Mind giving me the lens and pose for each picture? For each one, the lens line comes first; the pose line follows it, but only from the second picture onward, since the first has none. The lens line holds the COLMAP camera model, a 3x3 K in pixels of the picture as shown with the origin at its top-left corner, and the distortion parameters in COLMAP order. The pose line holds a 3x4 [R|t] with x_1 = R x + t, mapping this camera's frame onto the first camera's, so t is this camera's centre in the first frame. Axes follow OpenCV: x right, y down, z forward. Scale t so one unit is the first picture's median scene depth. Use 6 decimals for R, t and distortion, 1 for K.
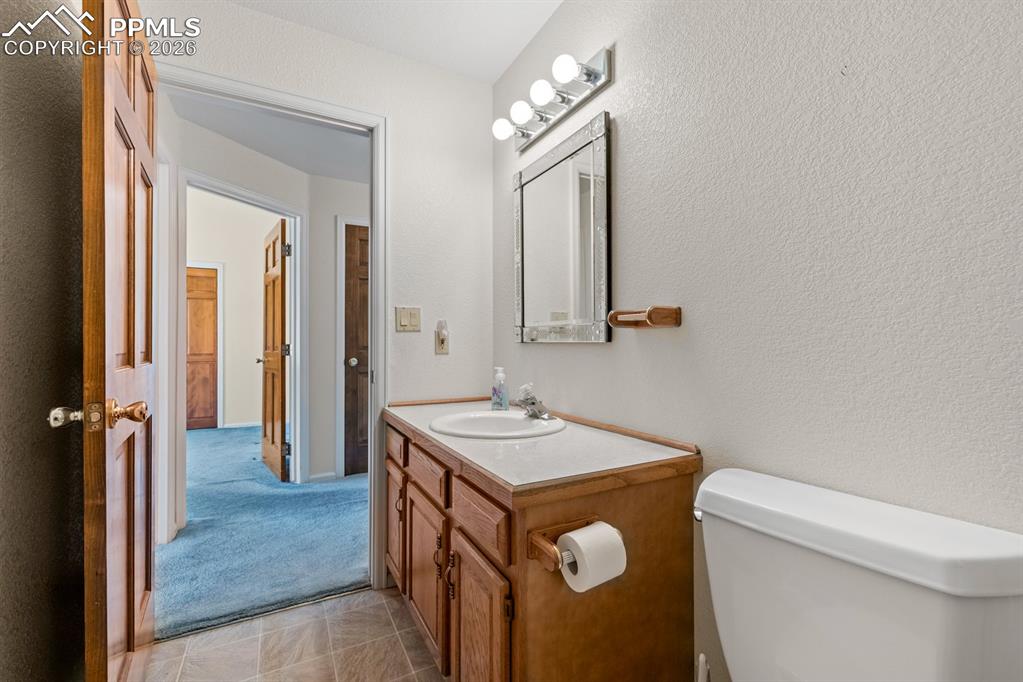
lens RADIAL K [[431.8, 0, 511.4], [0, 431.8, 349.0], [0, 0, 1]] dist [-0.001163, -0.000180]
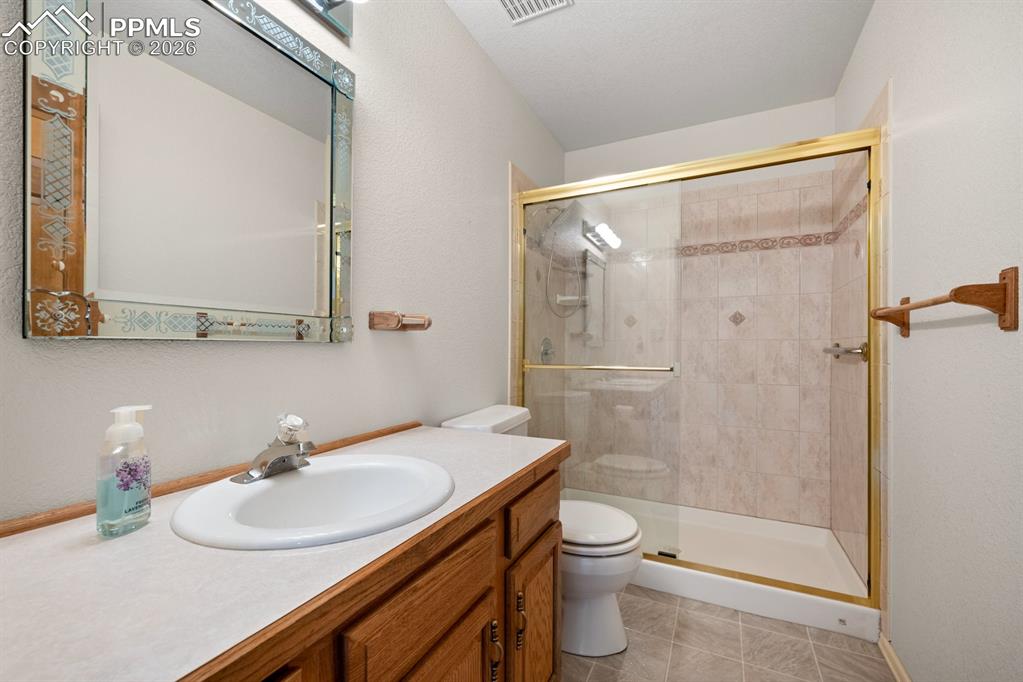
lens RADIAL K [[431.8, 0, 511.4], [0, 431.8, 349.0], [0, 0, 1]] dist [-0.001163, -0.000180]
pose [[-0.575169, -0.003908, 0.818025, -0.668458], [0.002614, 0.999975, 0.006615, -0.008170], [-0.818030, 0.005943, -0.575145, 1.234687]]
